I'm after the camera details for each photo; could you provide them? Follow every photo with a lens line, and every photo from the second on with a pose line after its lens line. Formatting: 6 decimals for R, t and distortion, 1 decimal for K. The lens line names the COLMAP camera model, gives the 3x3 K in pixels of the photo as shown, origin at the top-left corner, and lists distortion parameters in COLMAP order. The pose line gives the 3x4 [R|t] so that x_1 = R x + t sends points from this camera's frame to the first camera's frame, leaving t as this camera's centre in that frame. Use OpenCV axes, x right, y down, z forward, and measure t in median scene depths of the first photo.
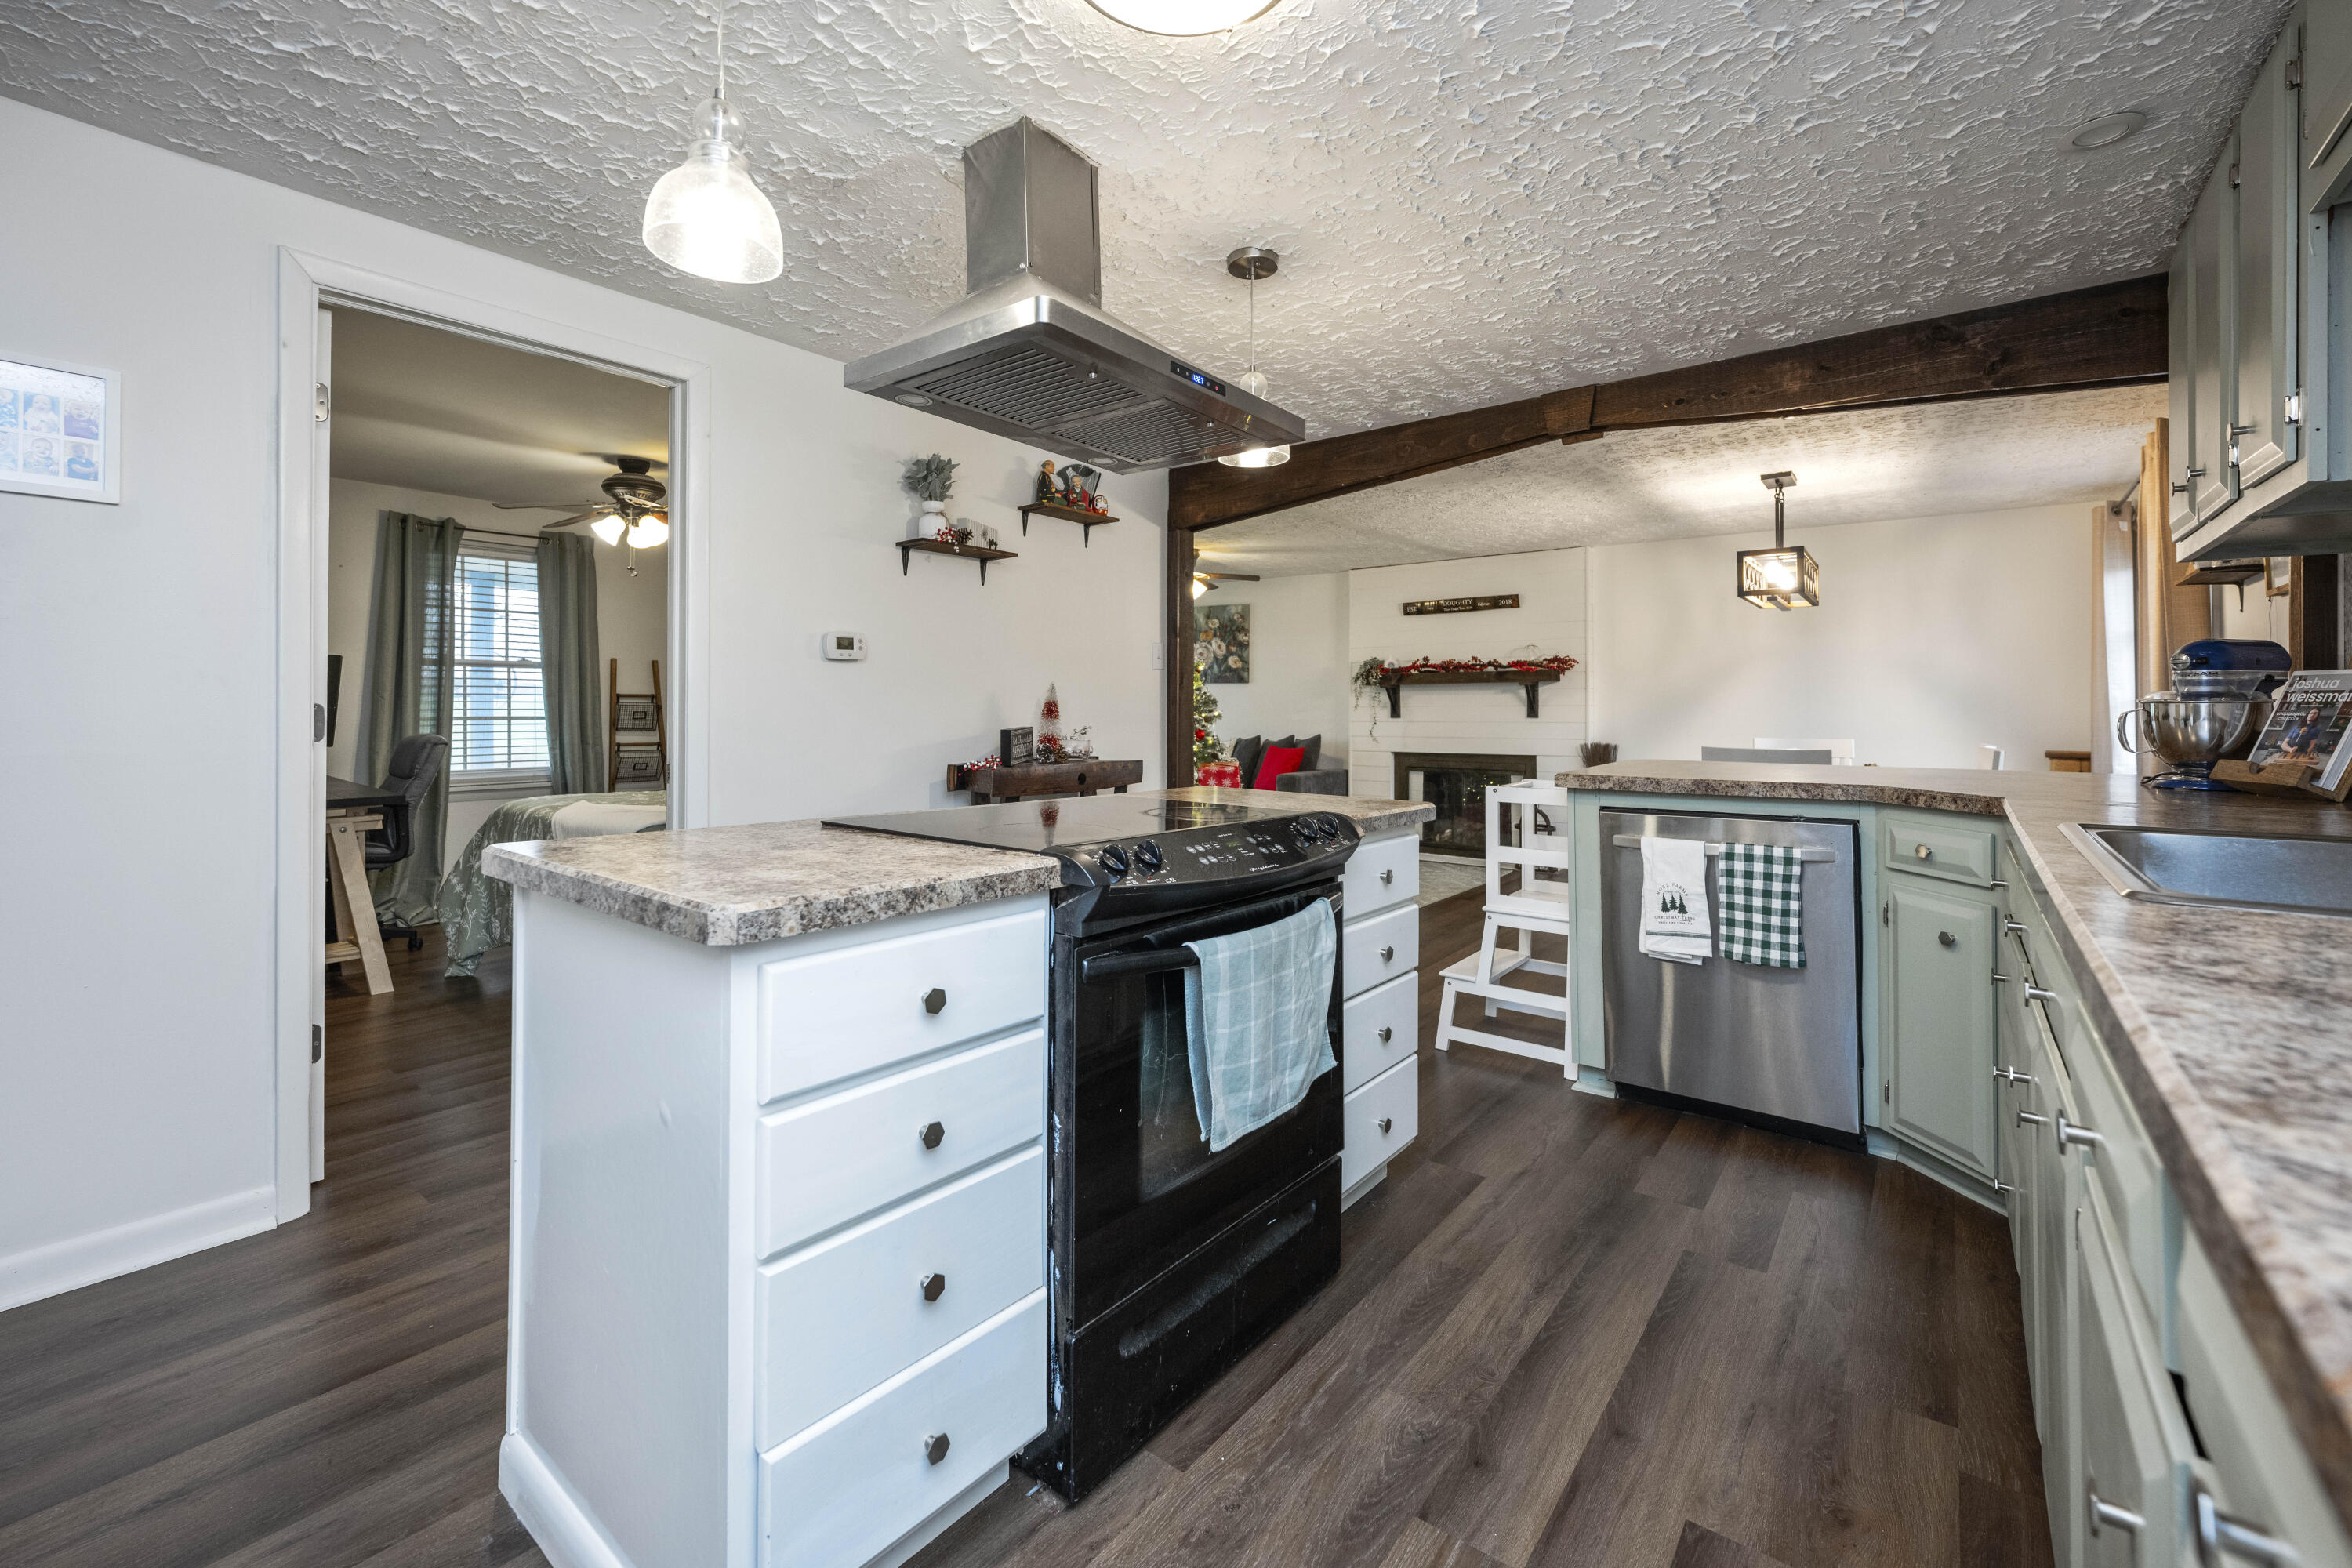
lens RADIAL K [[1004.7, 0, 1149.5], [0, 1004.7, 703.2], [0, 0, 1]] dist [0.010422, 0.000063]
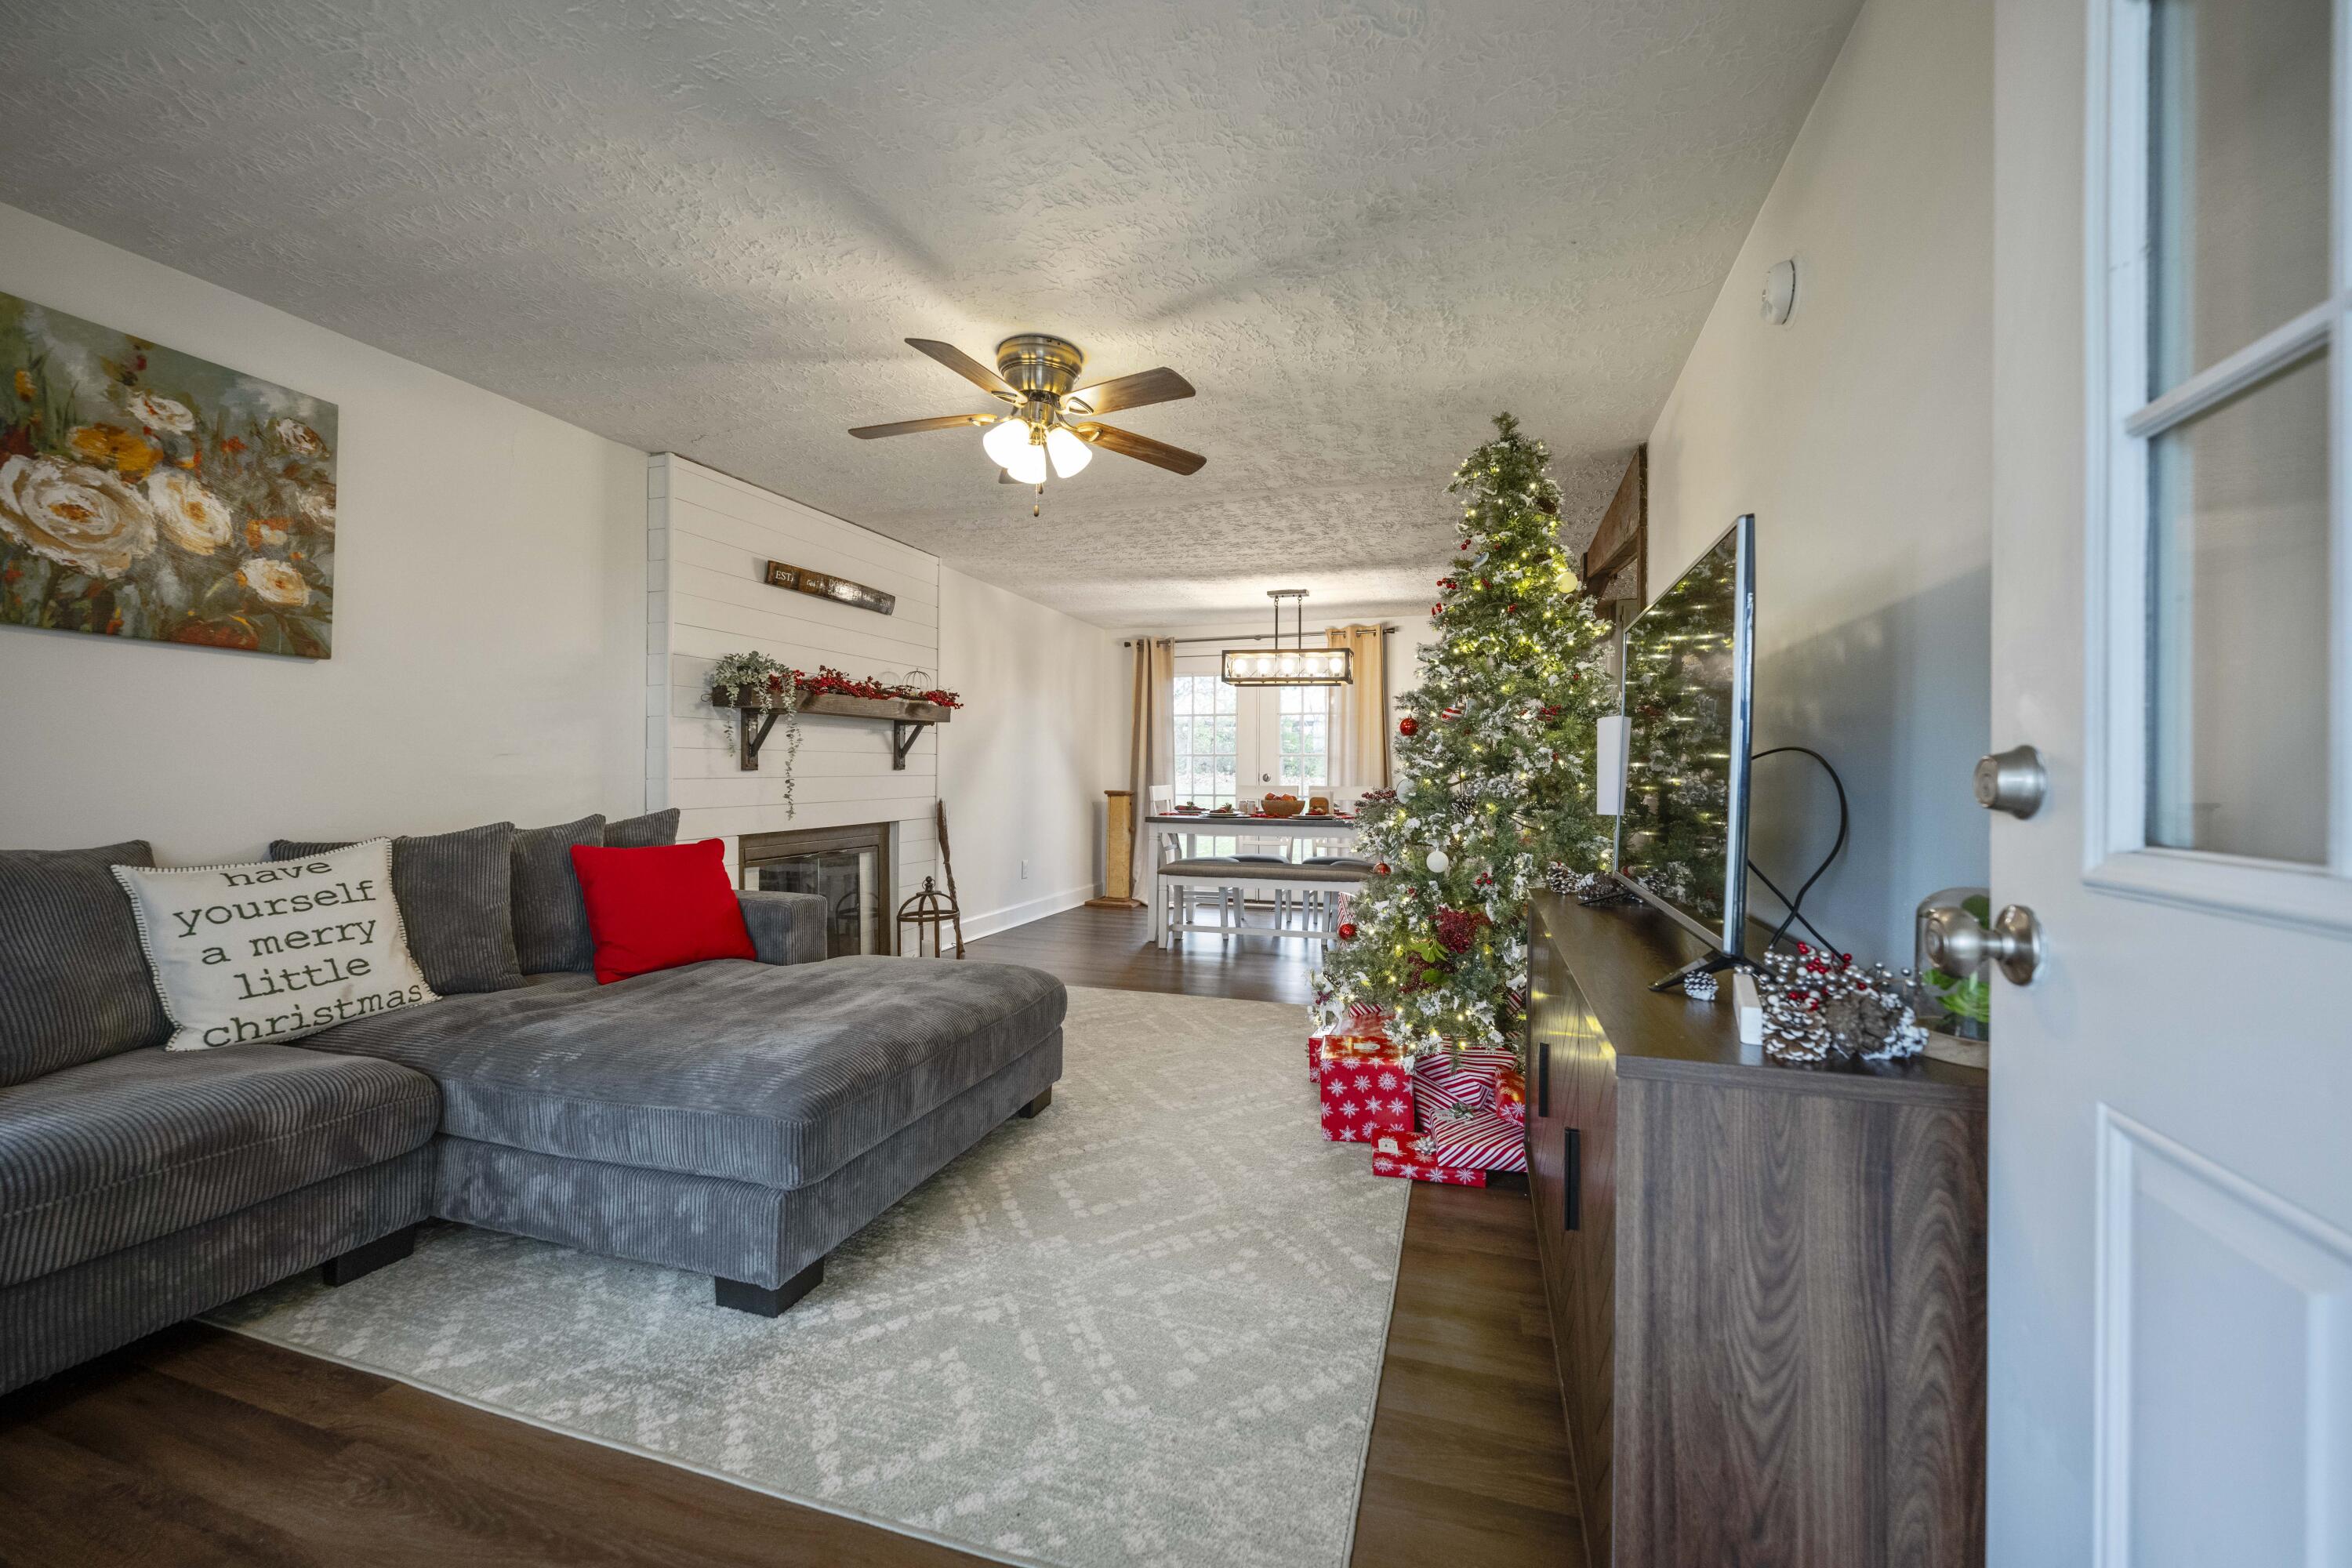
lens RADIAL K [[947.2, 0, 1188.9], [0, 947.2, 766.0], [0, 0, 1]] dist [-0.004244, 0.000363]
pose [[-0.387130, 0.002310, 0.922022, -0.308535], [-0.010582, 0.999920, -0.006948, 0.013116], [-0.921964, -0.012447, -0.387075, 0.991979]]
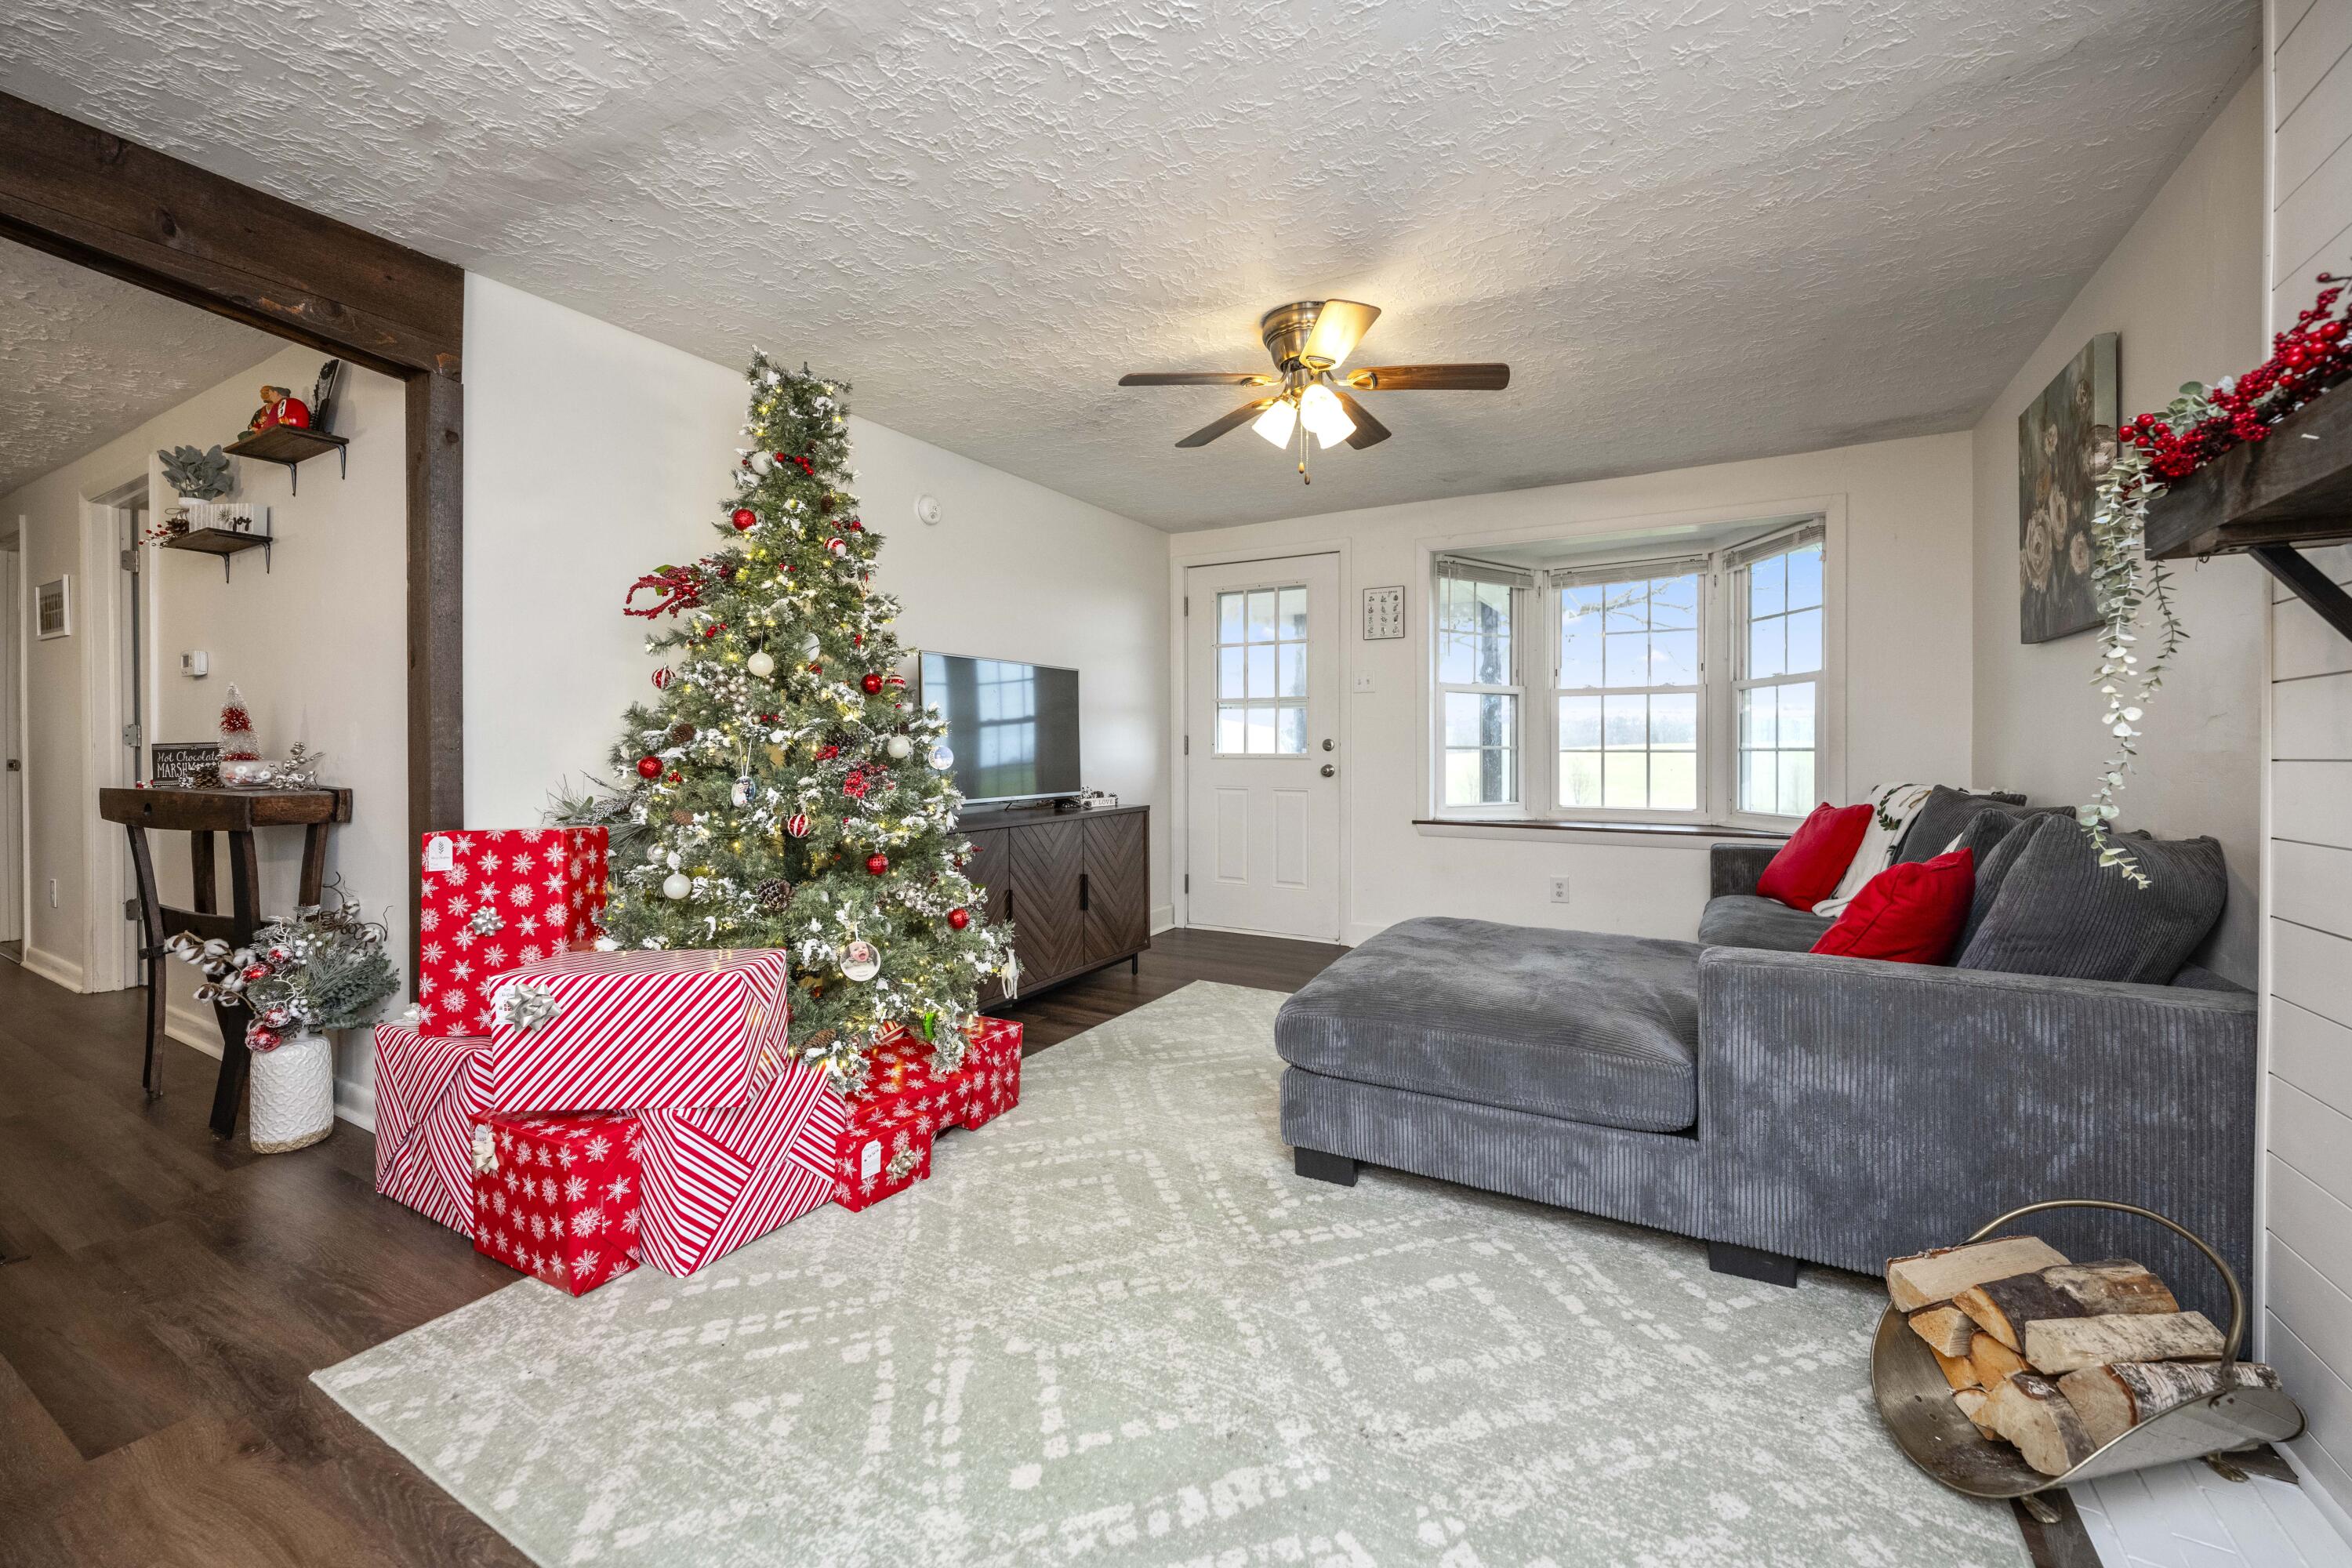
lens RADIAL K [[947.2, 0, 1167.8], [0, 947.2, 744.5], [0, 0, 1]] dist [-0.004244, 0.000363]
pose [[0.168649, -0.005732, -0.985660, 0.354313], [0.004044, 0.999979, -0.005123, 0.016548], [0.985668, -0.003122, 0.168668, 0.804194]]
